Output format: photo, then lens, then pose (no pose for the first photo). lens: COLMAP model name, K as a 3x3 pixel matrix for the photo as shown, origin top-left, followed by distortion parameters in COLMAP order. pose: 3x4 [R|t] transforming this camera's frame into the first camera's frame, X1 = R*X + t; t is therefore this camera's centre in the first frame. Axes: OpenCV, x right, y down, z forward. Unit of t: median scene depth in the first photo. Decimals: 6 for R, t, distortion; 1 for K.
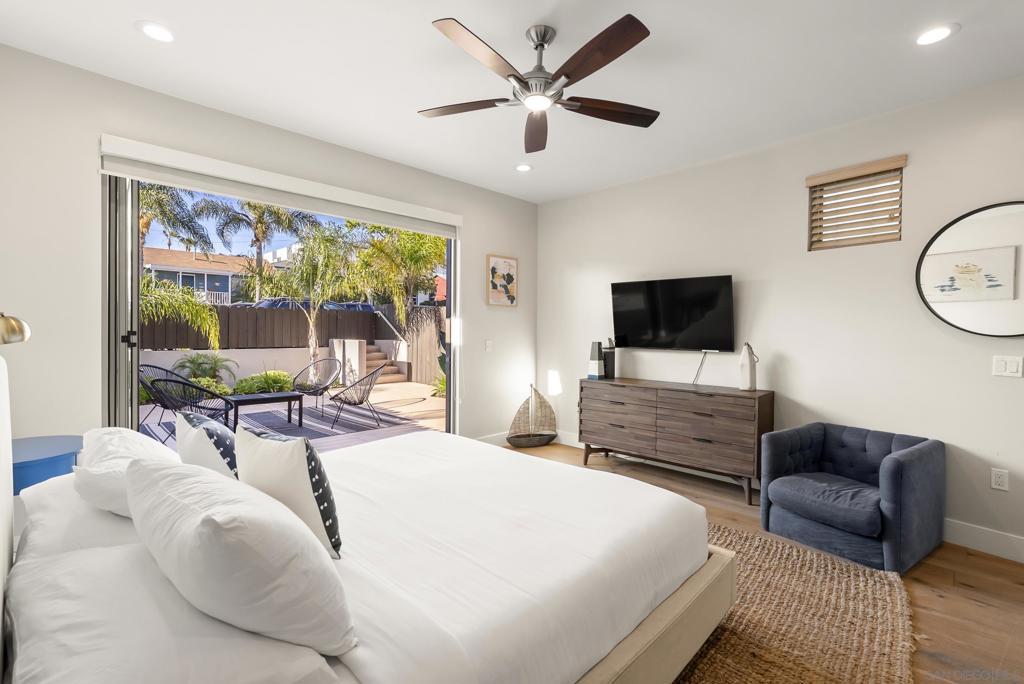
lens RADIAL K [[465.9, 0, 510.2], [0, 465.9, 334.7], [0, 0, 1]] dist [-0.006726, 0.001362]
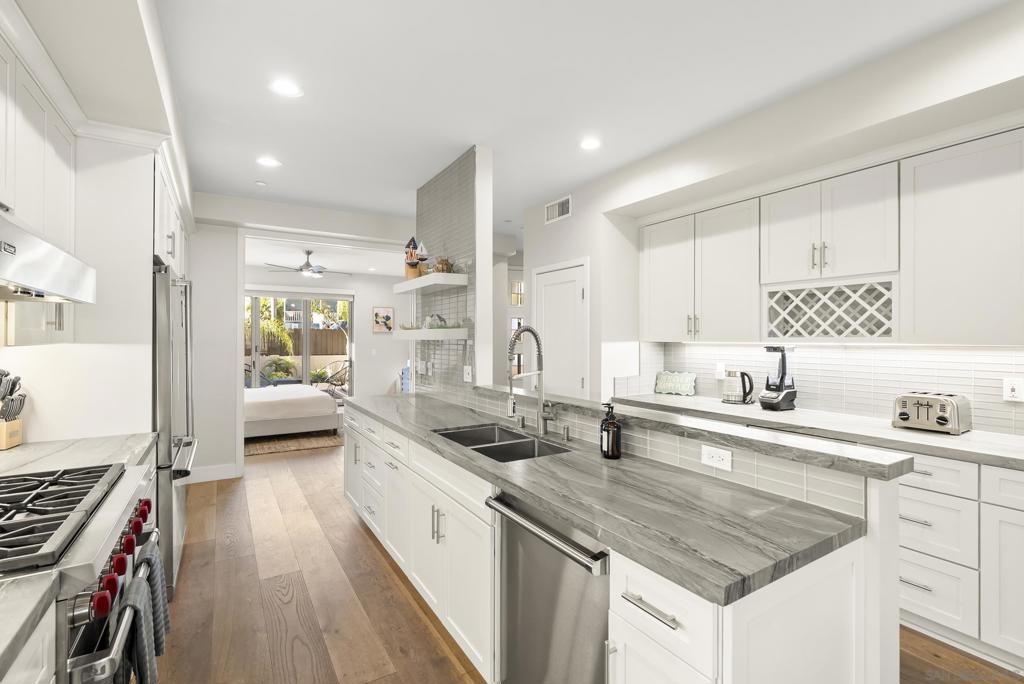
lens RADIAL K [[465.9, 0, 511.7], [0, 465.9, 336.8], [0, 0, 1]] dist [-0.006726, 0.001362]
pose [[0.972472, -0.008849, -0.232853, 0.965410], [0.005363, 0.999864, -0.015598, -0.008903], [0.232959, 0.013920, 0.972387, -0.782597]]
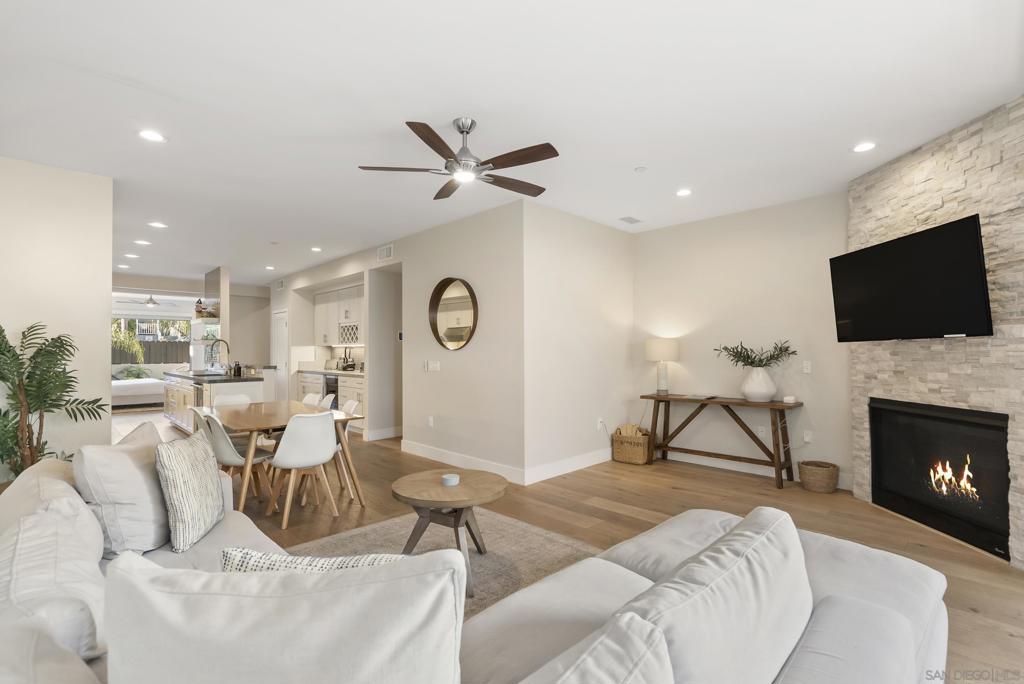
lens RADIAL K [[465.9, 0, 511.2], [0, 465.9, 346.1], [0, 0, 1]] dist [-0.006726, 0.001362]
pose [[0.999824, -0.014253, -0.012177, 1.778365], [0.014013, 0.999710, -0.019599, 0.034537], [0.012453, 0.019425, 0.999734, -1.744054]]
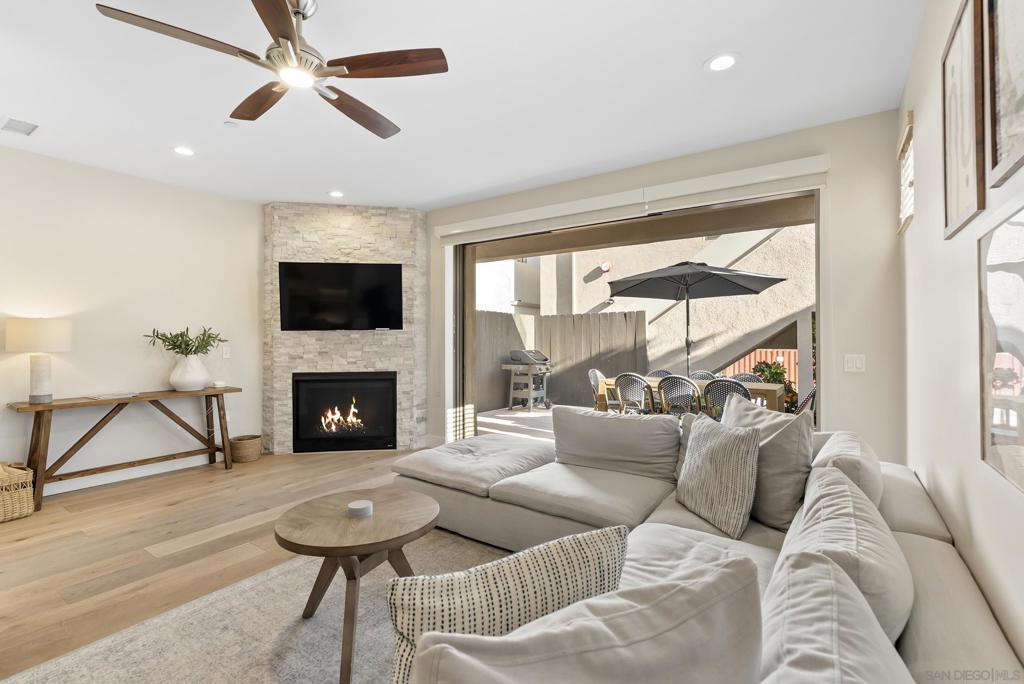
lens RADIAL K [[465.9, 0, 511.0], [0, 465.9, 334.0], [0, 0, 1]] dist [-0.006726, 0.001362]
pose [[-0.167112, -0.003616, 0.985931, 1.292996], [0.006209, 0.999970, 0.004720, 0.025889], [-0.985918, 0.006911, -0.167084, -1.273999]]
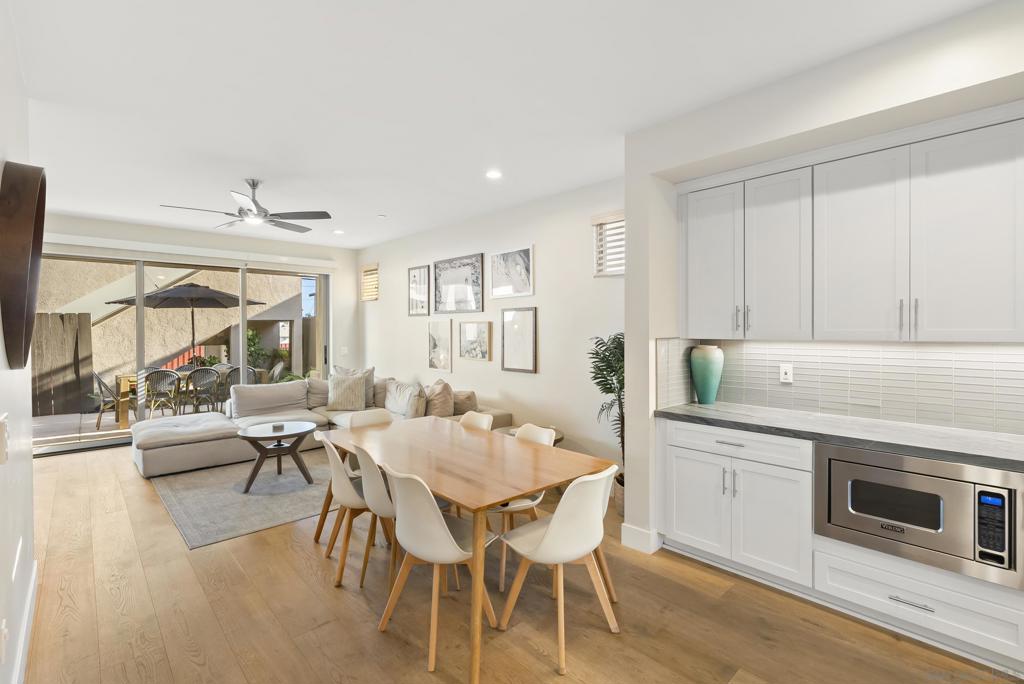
lens RADIAL K [[465.9, 0, 511.3], [0, 465.9, 334.4], [0, 0, 1]] dist [-0.006726, 0.001362]
pose [[-0.999222, -0.008919, 0.038404, 1.240215], [-0.008145, 0.999762, 0.020263, -0.016444], [-0.038576, 0.019934, -0.999057, -0.378564]]
